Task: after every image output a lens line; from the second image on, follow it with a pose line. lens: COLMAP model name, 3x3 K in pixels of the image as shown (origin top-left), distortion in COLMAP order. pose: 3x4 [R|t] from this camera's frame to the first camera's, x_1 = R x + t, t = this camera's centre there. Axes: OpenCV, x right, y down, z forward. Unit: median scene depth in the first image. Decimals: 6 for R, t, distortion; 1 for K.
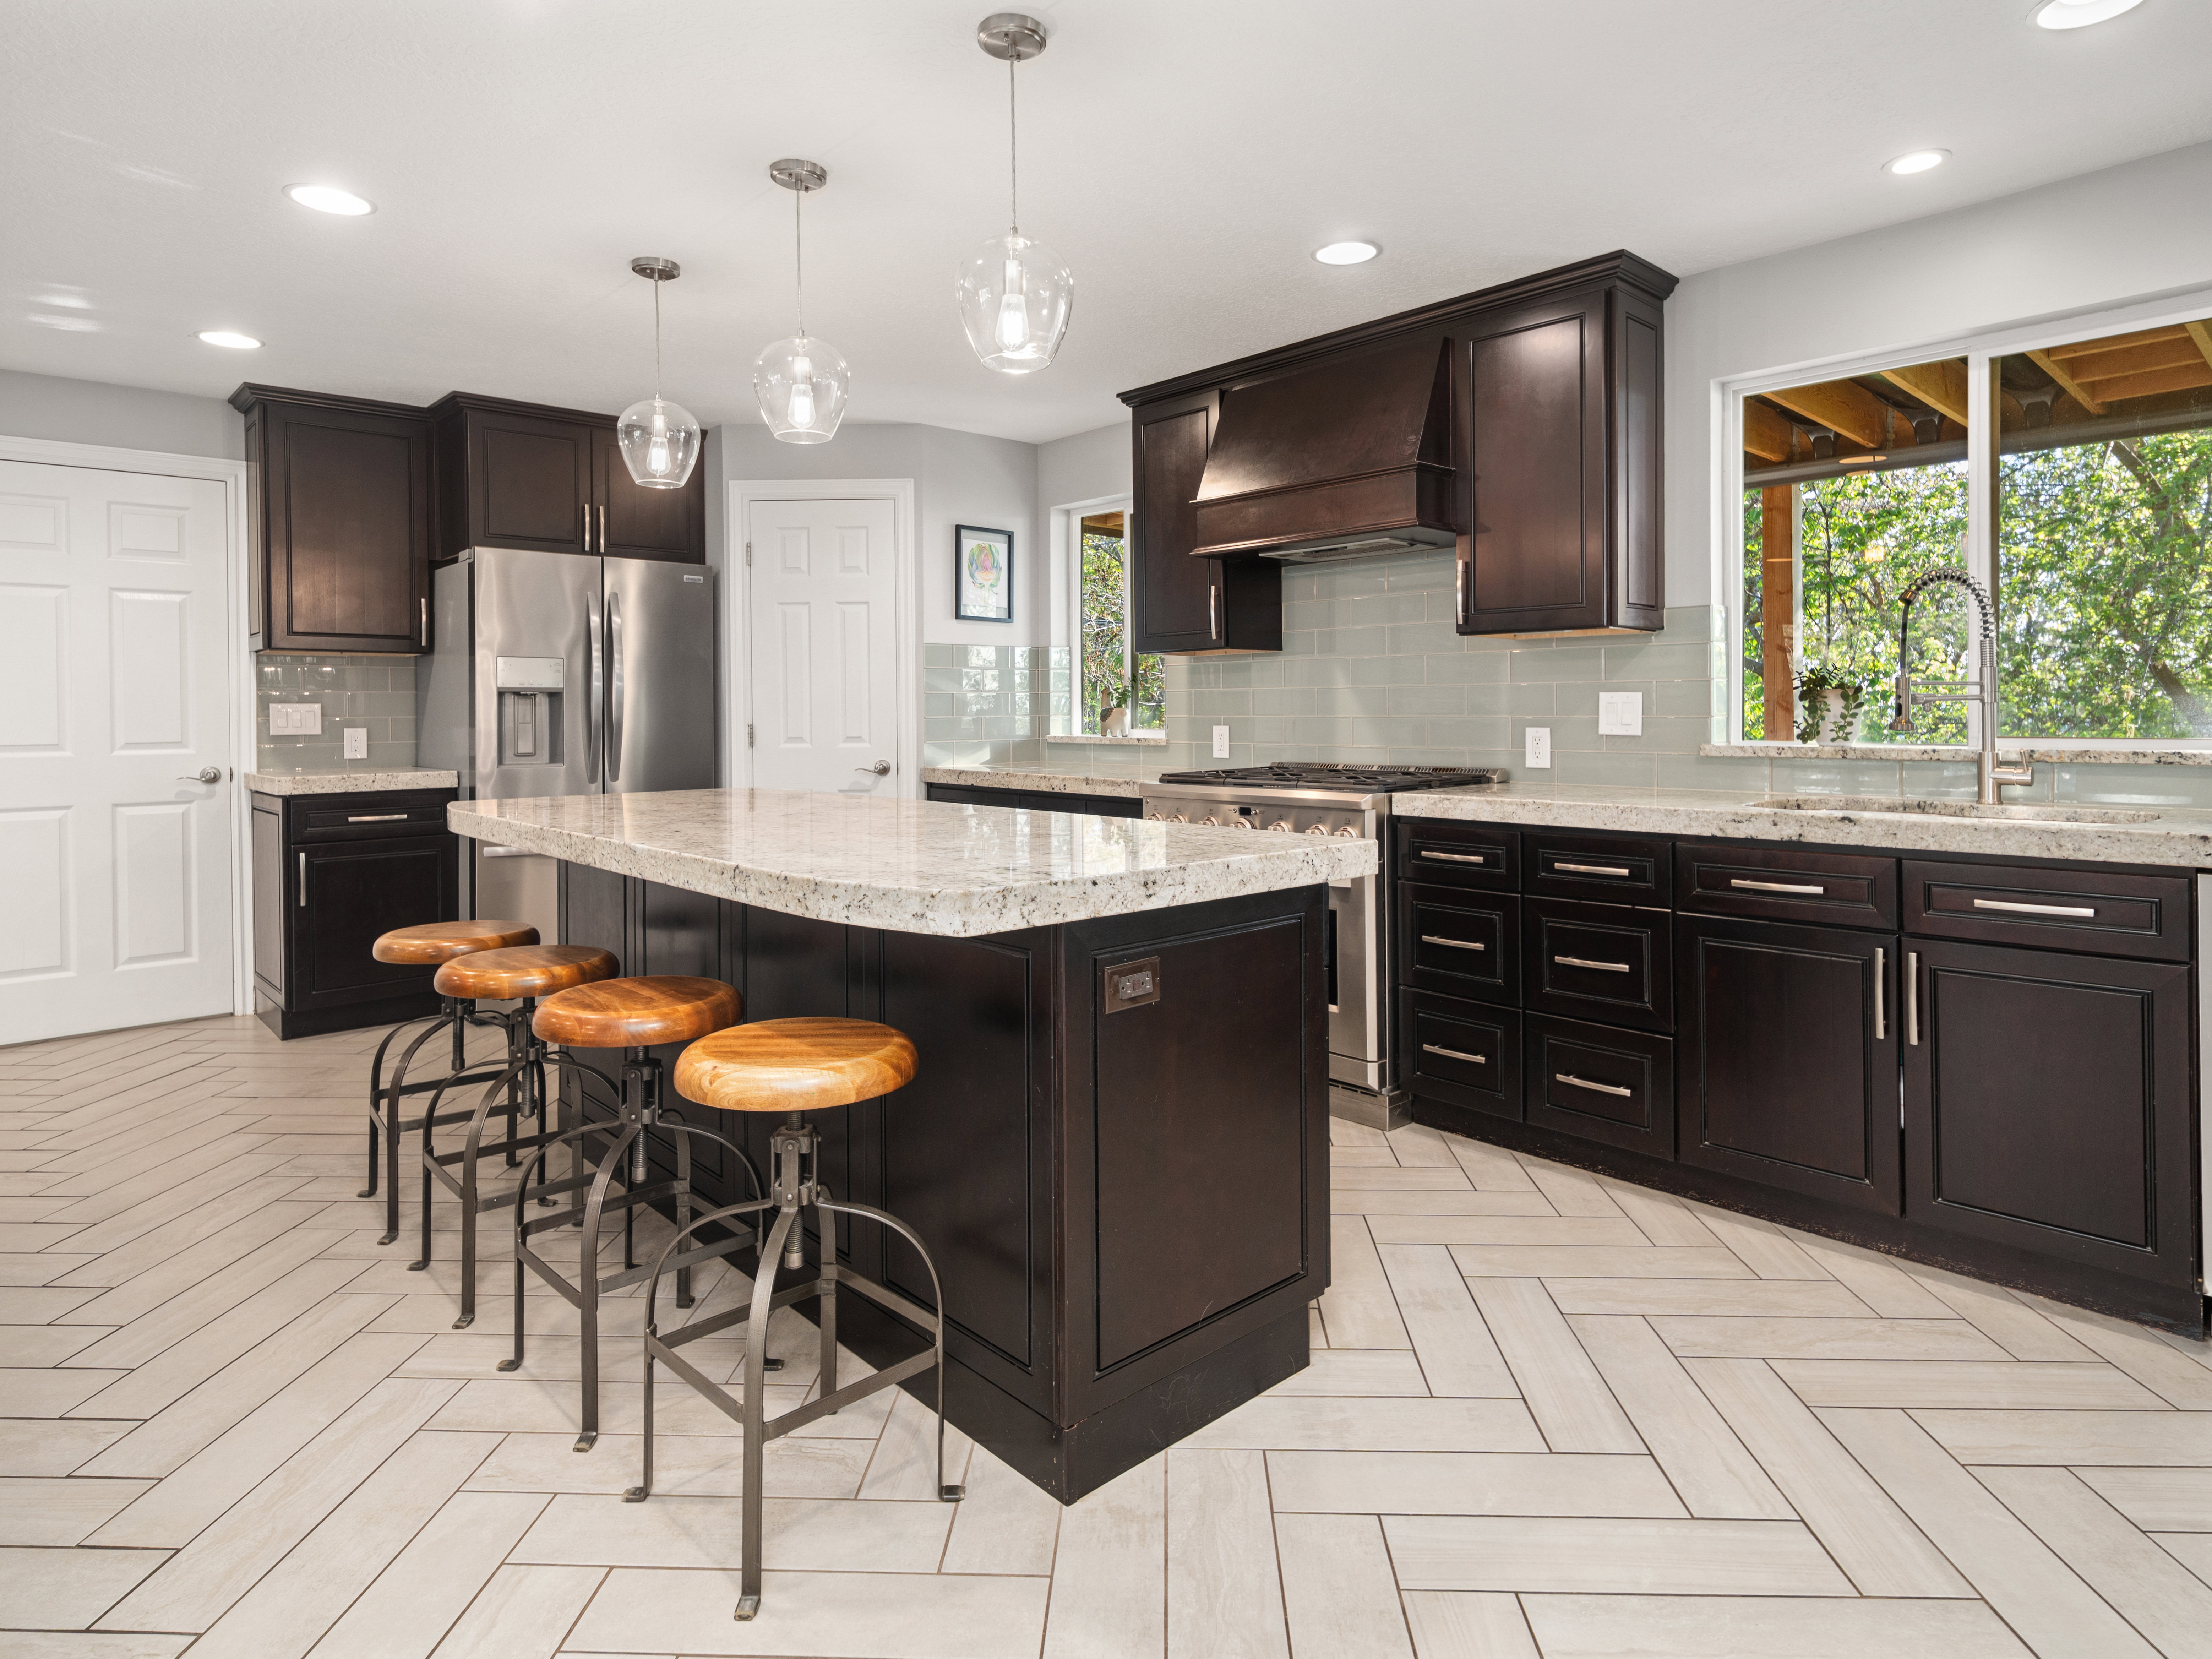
lens RADIAL K [[1270.9, 0, 1196.0], [0, 1270.9, 718.8], [0, 0, 1]] dist [0.002564, 0.002479]
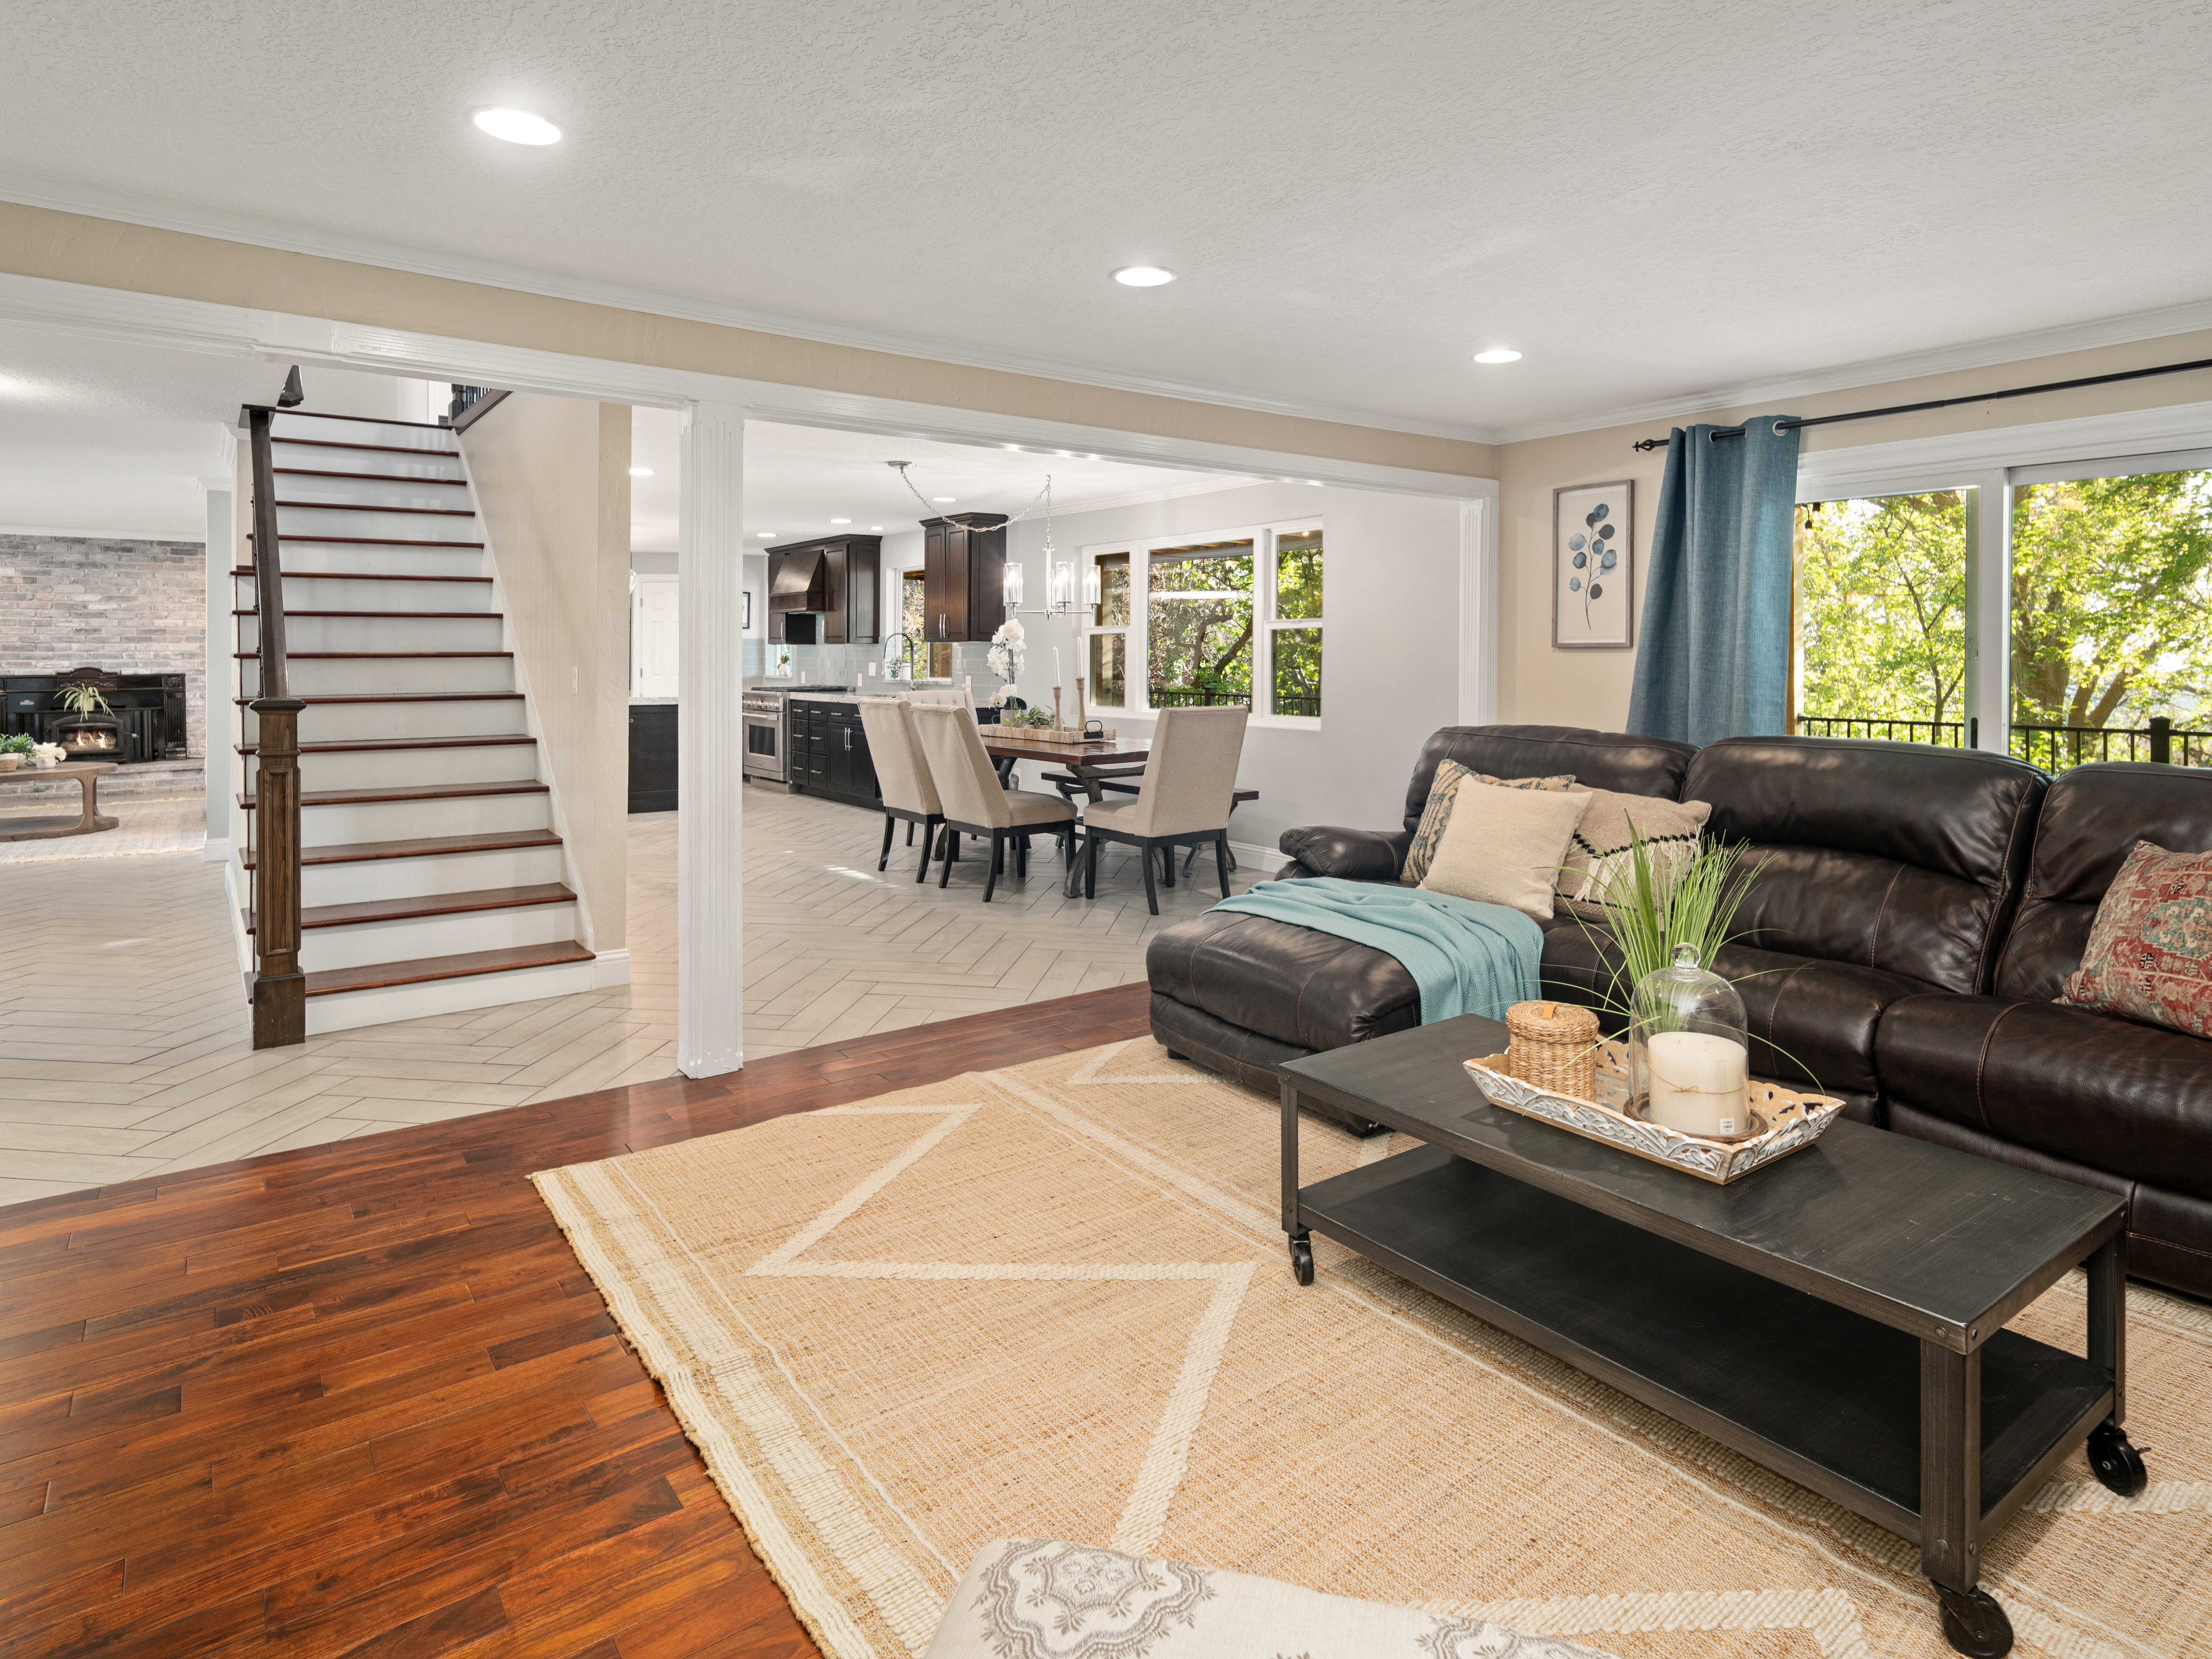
lens RADIAL K [[1238.7, 0, 1180.6], [0, 1238.7, 657.9], [0, 0, 1]] dist [-0.000198, -0.002043]
pose [[0.996254, 0.012918, -0.085505, 1.241480], [-0.013297, 0.999904, -0.003860, -0.027951], [0.085447, 0.004982, 0.996330, -1.831292]]
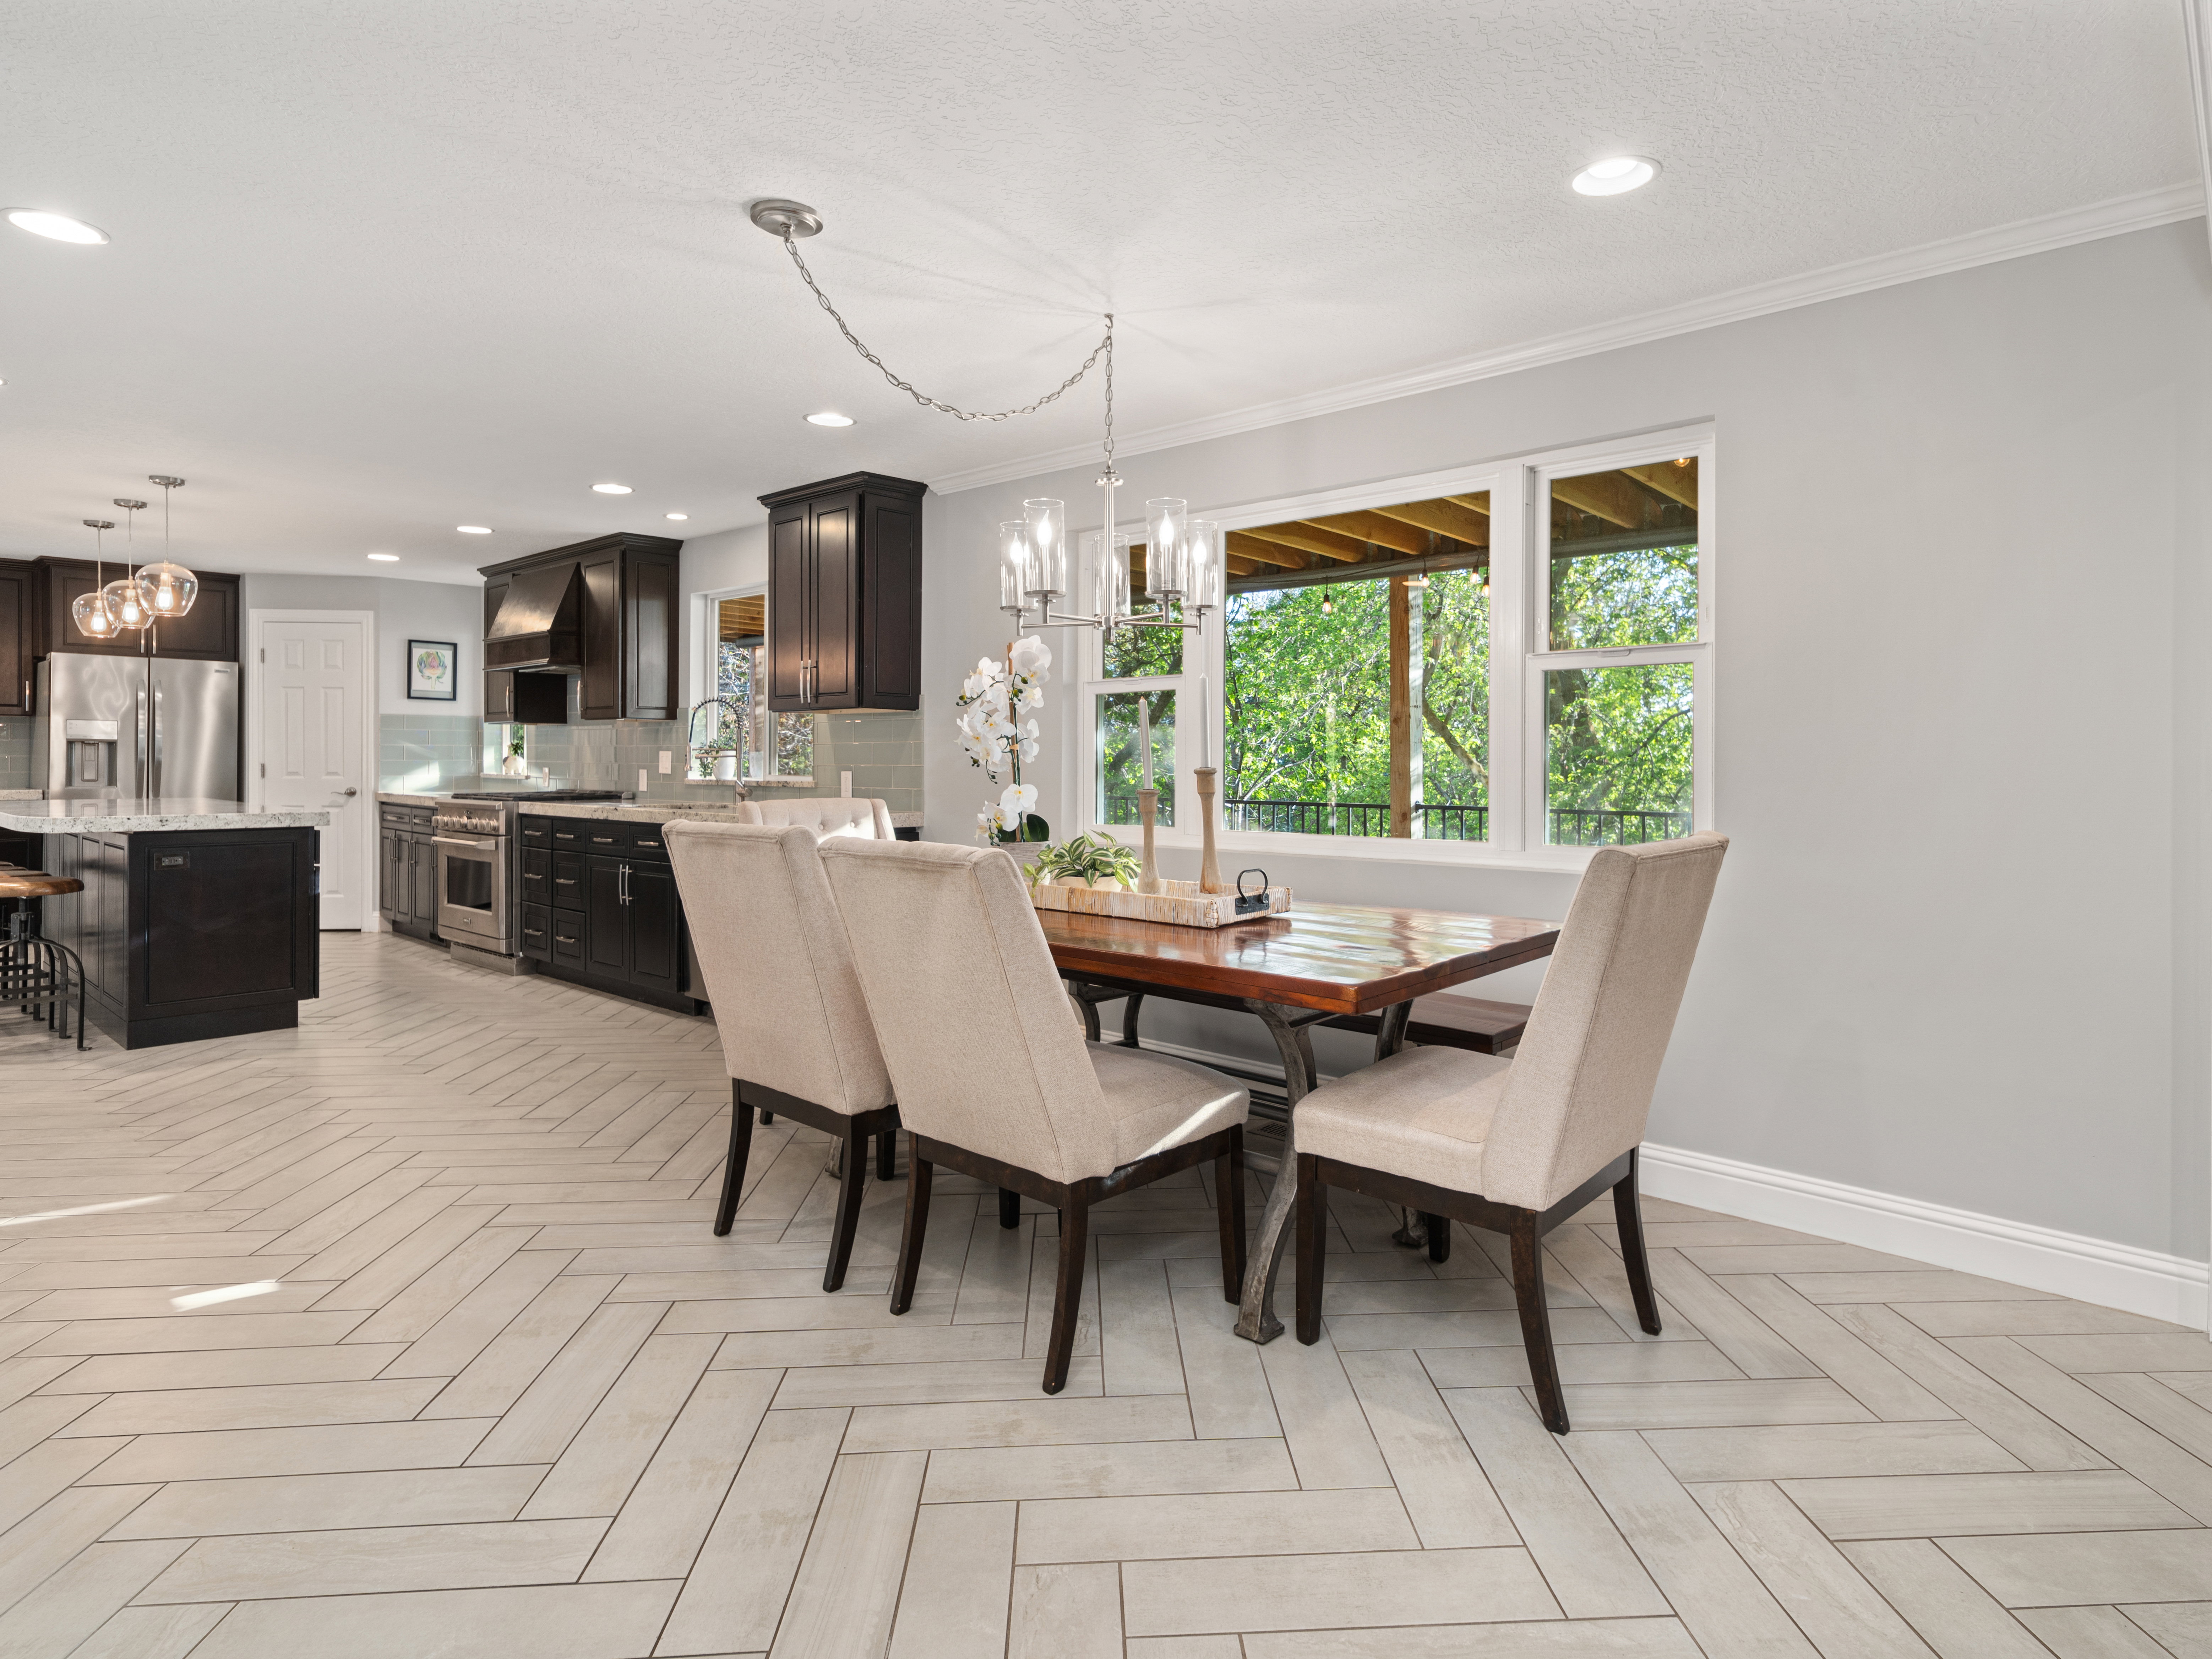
lens RADIAL K [[1254.3, 0, 1181.3], [0, 1254.3, 757.6], [0, 0, 1]] dist [-0.029912, 0.042010]
pose [[0.996739, 0.012404, 0.079735, 0.869124], [-0.011803, 0.999898, -0.008006, -0.004922], [-0.079826, 0.007038, 0.996784, -0.844695]]
